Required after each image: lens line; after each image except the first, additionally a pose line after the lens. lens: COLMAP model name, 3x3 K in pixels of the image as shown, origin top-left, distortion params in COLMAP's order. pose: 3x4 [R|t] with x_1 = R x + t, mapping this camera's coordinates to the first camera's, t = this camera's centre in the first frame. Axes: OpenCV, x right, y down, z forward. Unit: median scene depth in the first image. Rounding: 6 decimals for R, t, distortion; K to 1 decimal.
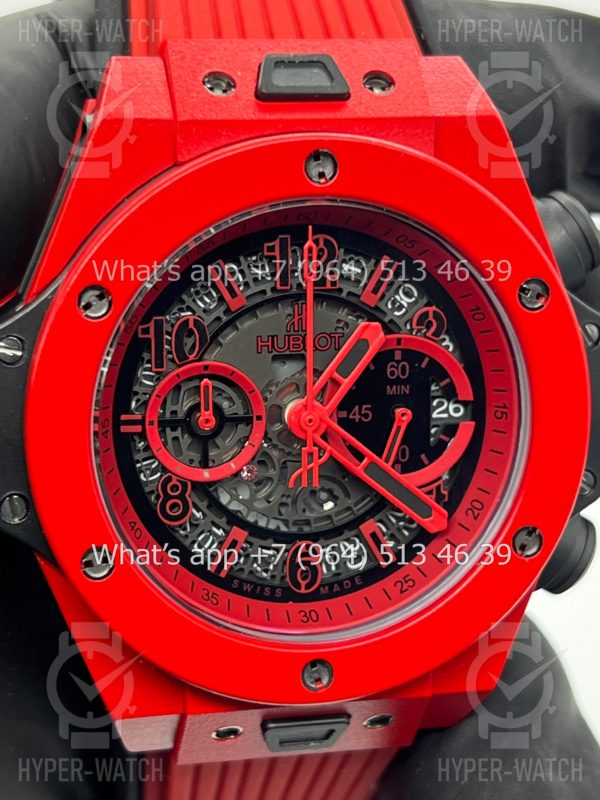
lens RADIAL K [[1791.6, 0, 300.0], [0, 1791.6, 400.0], [0, 0, 1]] dist [0.238917, 0.063079]
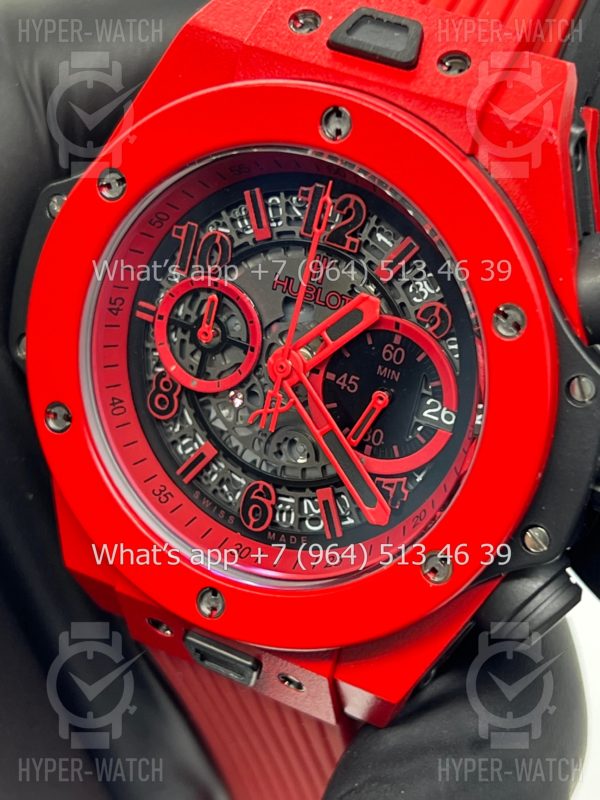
lens RADIAL K [[1791.6, 0, 300.0], [0, 1791.6, 400.0], [0, 0, 1]] dist [0.238917, 0.063079]
pose [[0.789850, 0.349257, -0.504139, 0.520219], [-0.339629, 0.933547, 0.114636, -0.088815], [0.510675, 0.080675, 0.855980, 0.139587]]
